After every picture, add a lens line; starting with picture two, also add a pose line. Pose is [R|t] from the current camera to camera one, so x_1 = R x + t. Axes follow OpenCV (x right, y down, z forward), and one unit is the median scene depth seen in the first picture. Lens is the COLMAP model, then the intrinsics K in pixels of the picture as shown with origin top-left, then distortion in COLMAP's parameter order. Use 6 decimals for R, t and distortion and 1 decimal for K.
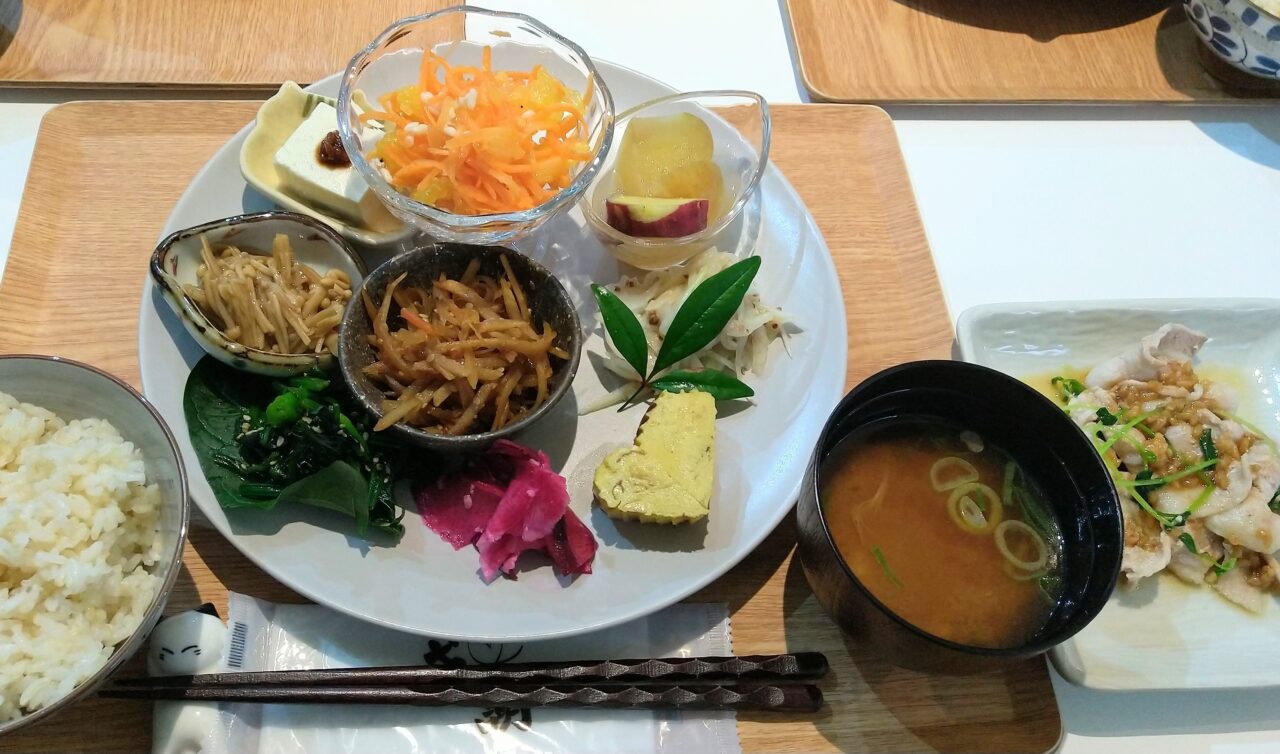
lens RADIAL K [[1508.8, 0, 640.0], [0, 1508.8, 377.0], [0, 0, 1]] dist [0.053200, -0.416187]
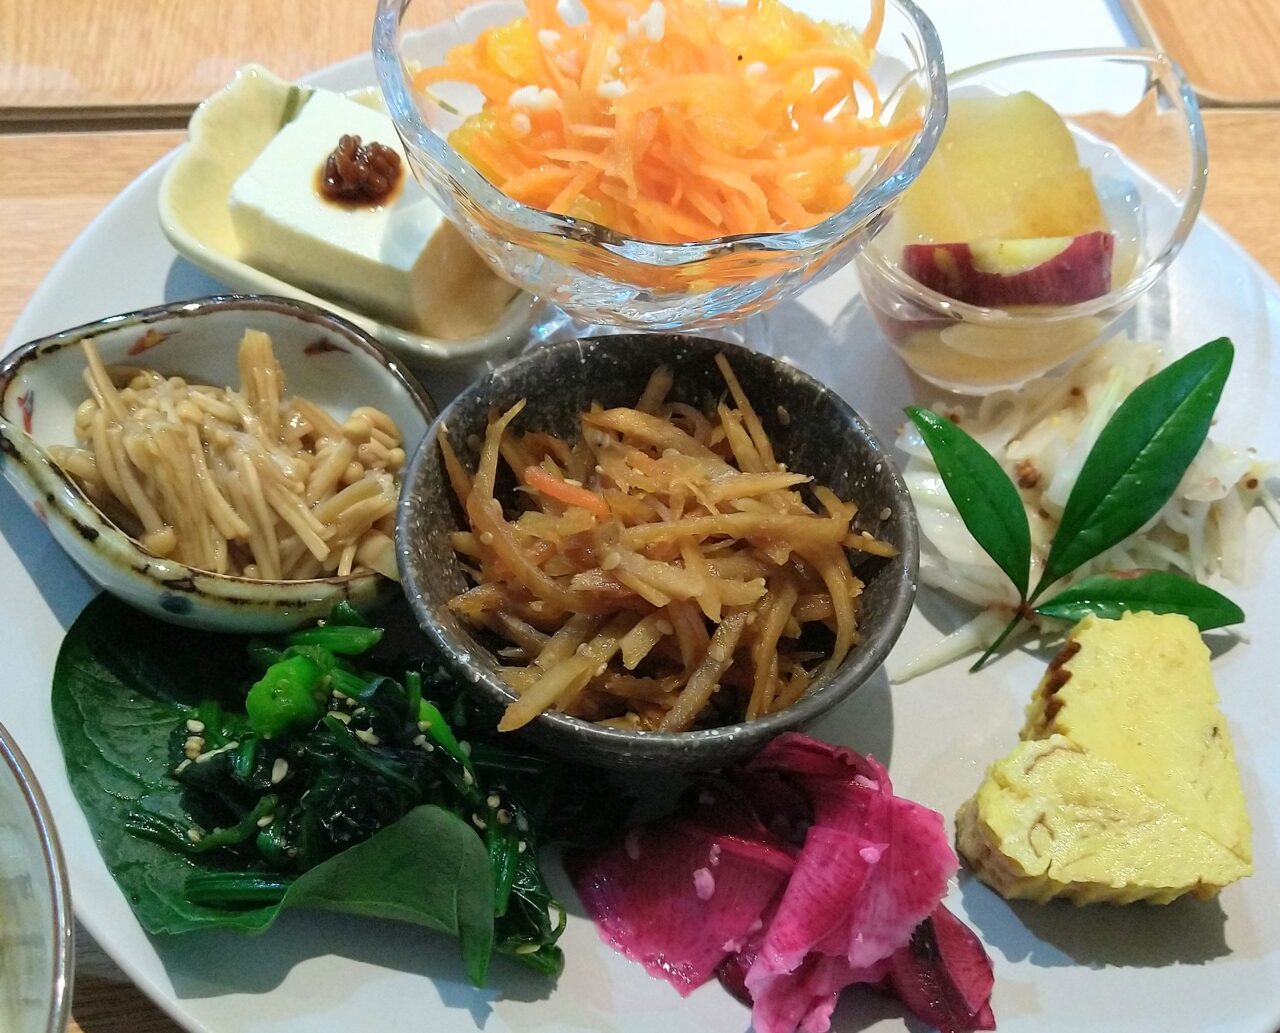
lens RADIAL K [[1679.2, 0, 640.0], [0, 1679.2, 516.5], [0, 0, 1]] dist [0.003350, -0.135785]
pose [[0.997153, -0.054753, 0.051855, -0.151022], [0.060748, 0.990652, -0.122139, 0.034368], [-0.044683, 0.124941, 0.991157, 0.492682]]
